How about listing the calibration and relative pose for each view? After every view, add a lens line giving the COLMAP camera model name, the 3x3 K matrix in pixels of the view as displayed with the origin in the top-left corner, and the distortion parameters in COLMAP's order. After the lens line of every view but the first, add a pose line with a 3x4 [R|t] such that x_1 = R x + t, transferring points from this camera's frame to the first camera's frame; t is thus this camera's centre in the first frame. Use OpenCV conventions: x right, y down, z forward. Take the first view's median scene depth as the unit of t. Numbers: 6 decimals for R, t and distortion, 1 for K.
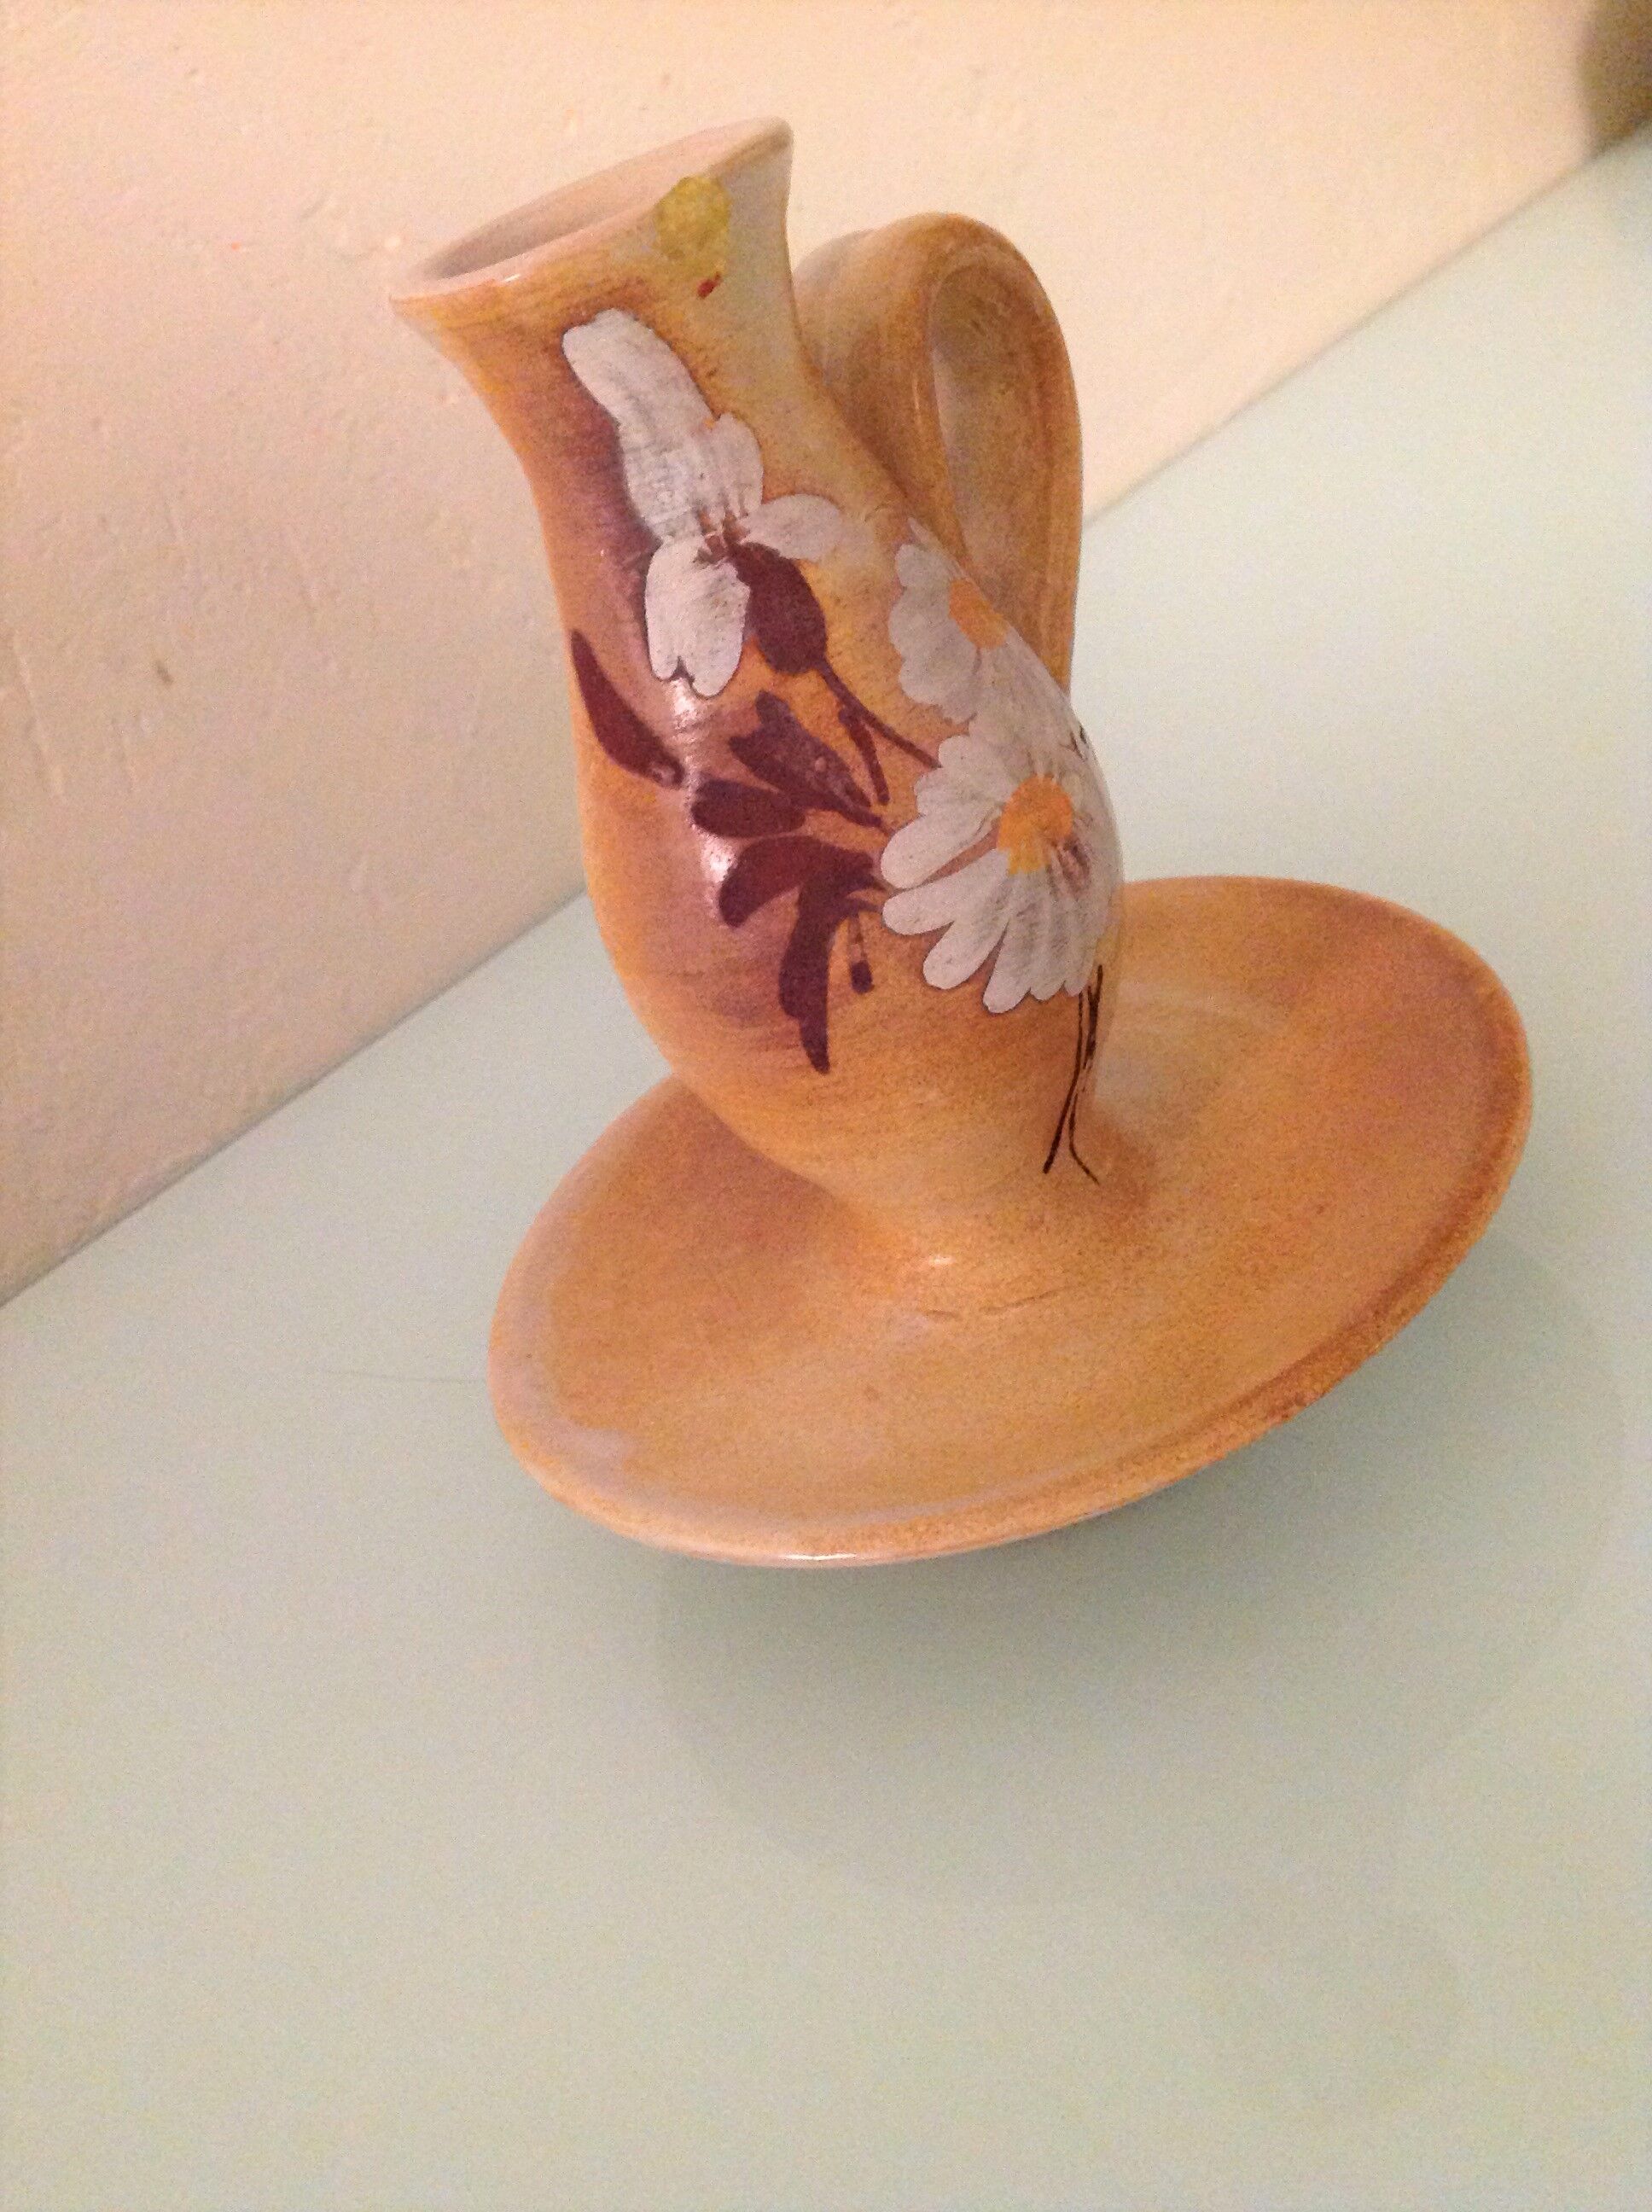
lens RADIAL K [[2128.2, 0, 826.0], [0, 2128.2, 1106.0], [0, 0, 1]] dist [0.068173, 0.002014]
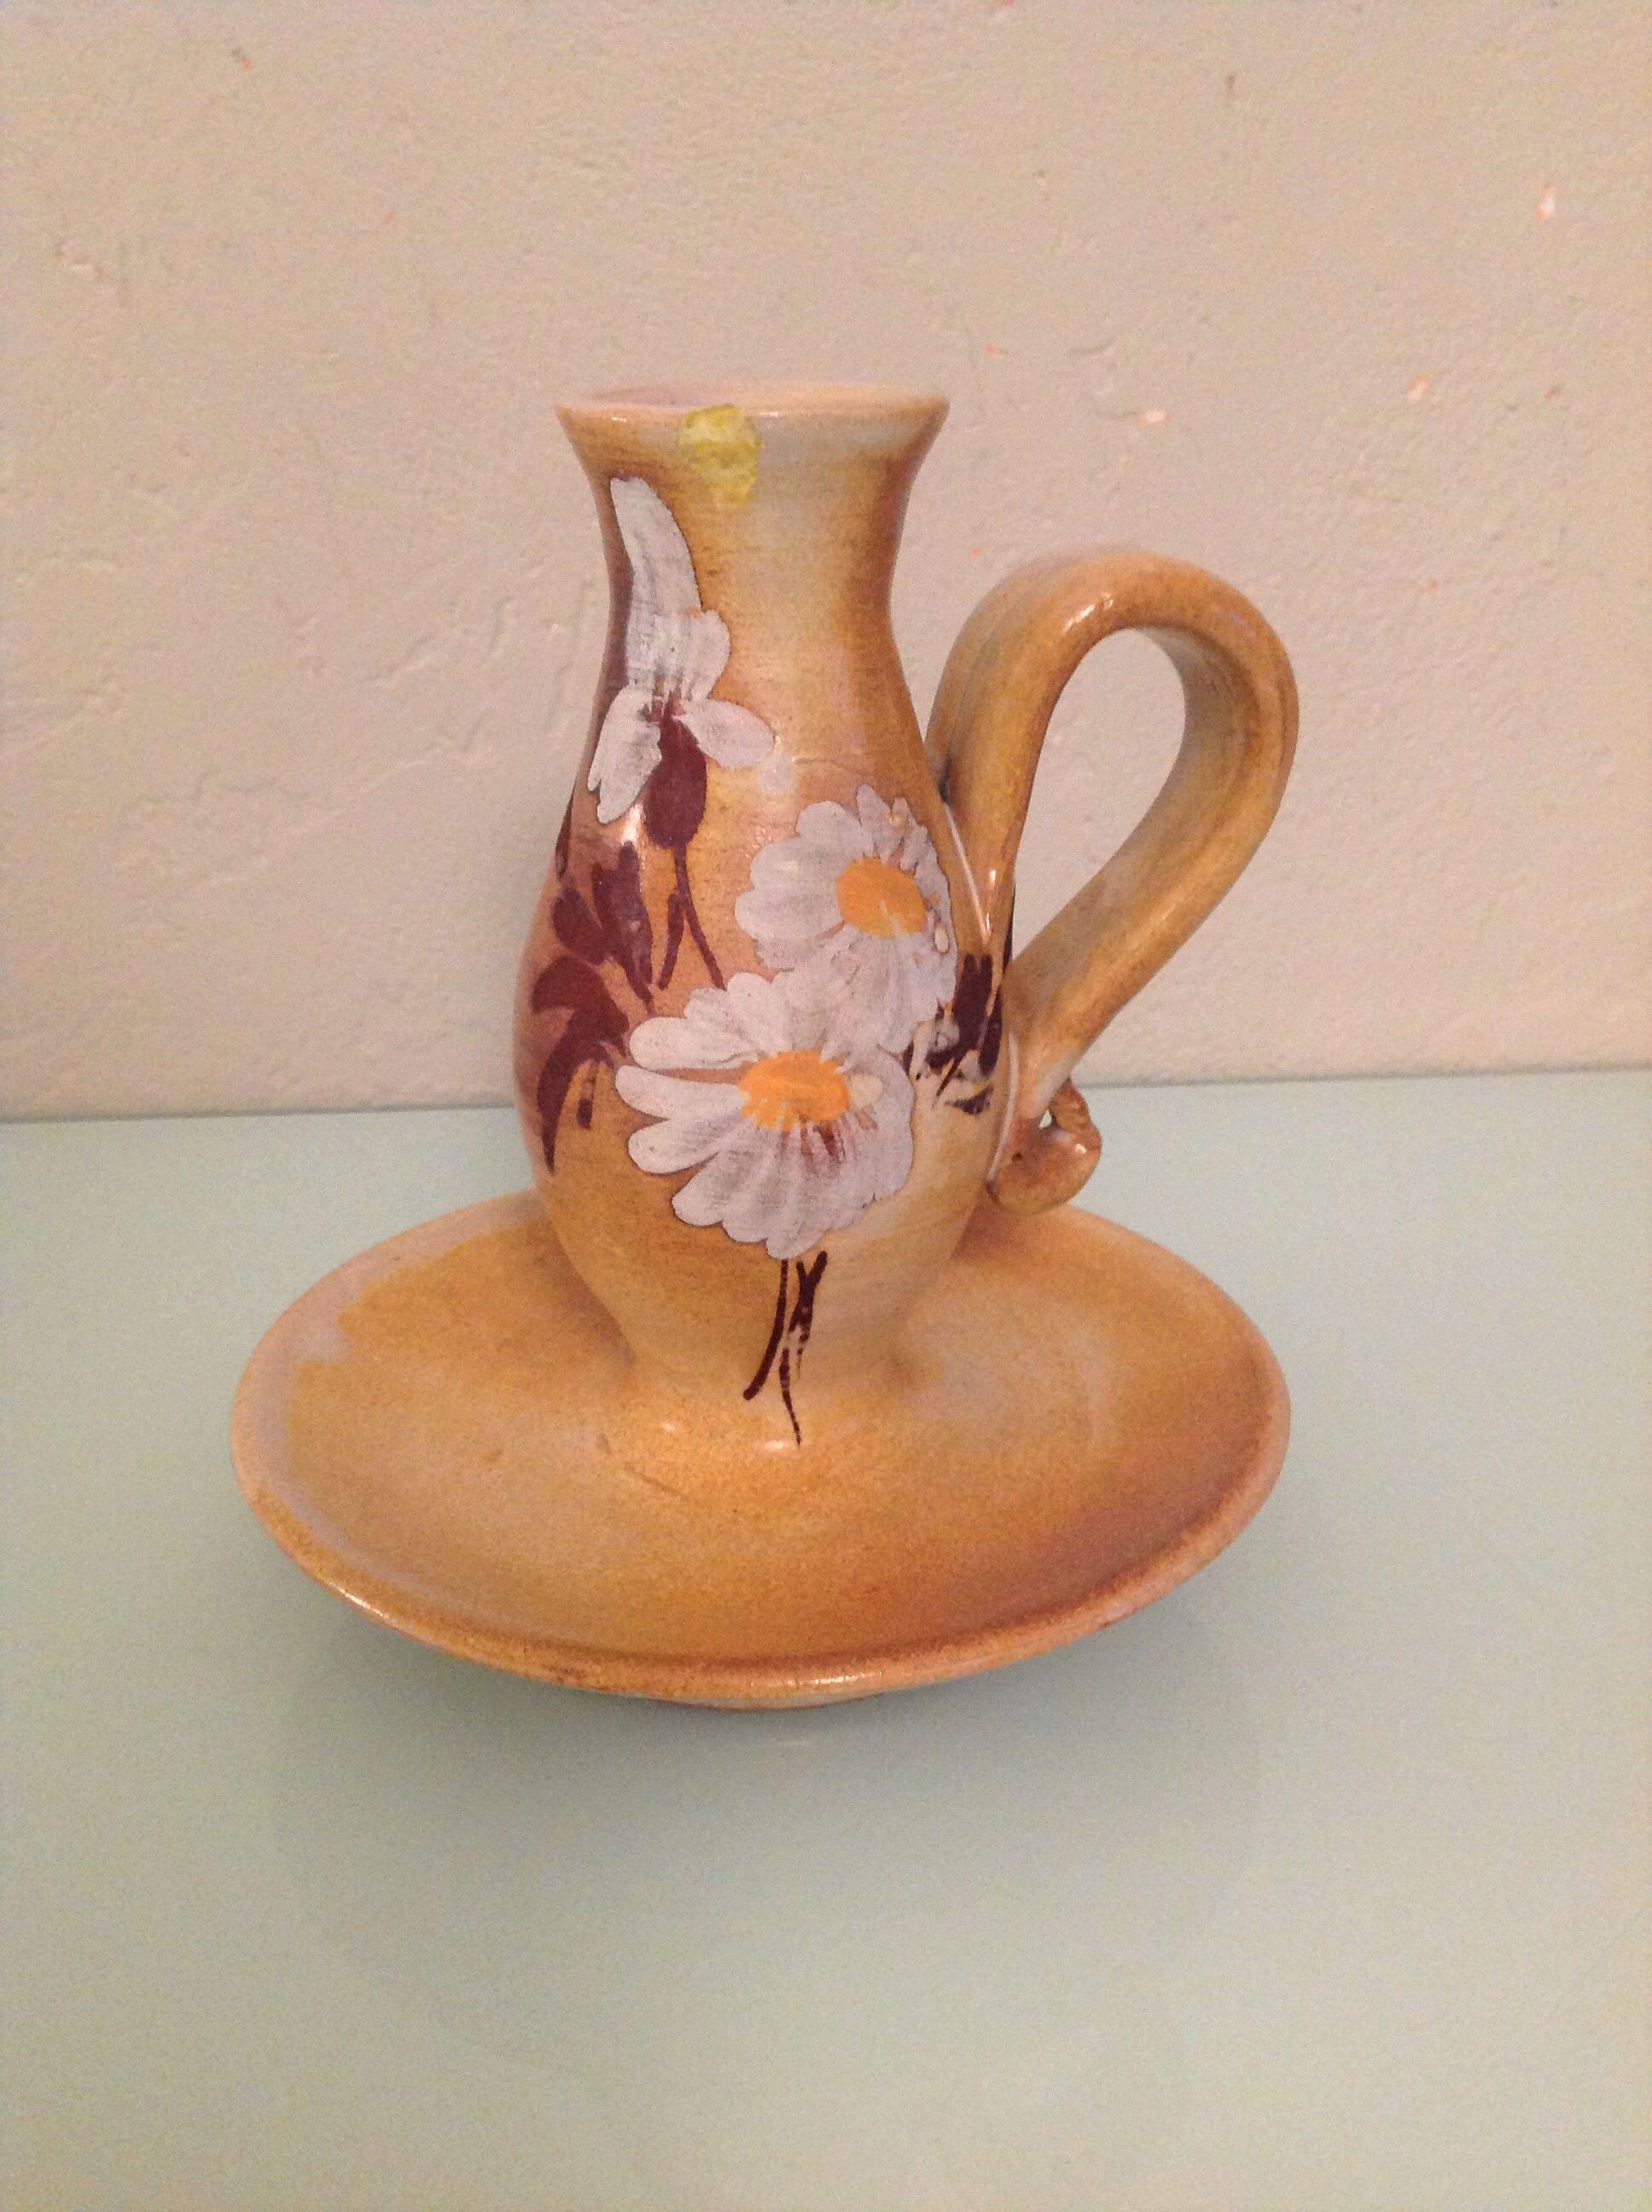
lens RADIAL K [[2128.2, 0, 826.0], [0, 2128.2, 1106.0], [0, 0, 1]] dist [0.068173, 0.002014]
pose [[0.702853, 0.560189, -0.438391, 0.588965], [-0.569479, 0.812427, 0.125123, -0.275051], [0.426254, 0.161711, 0.890032, 0.089551]]
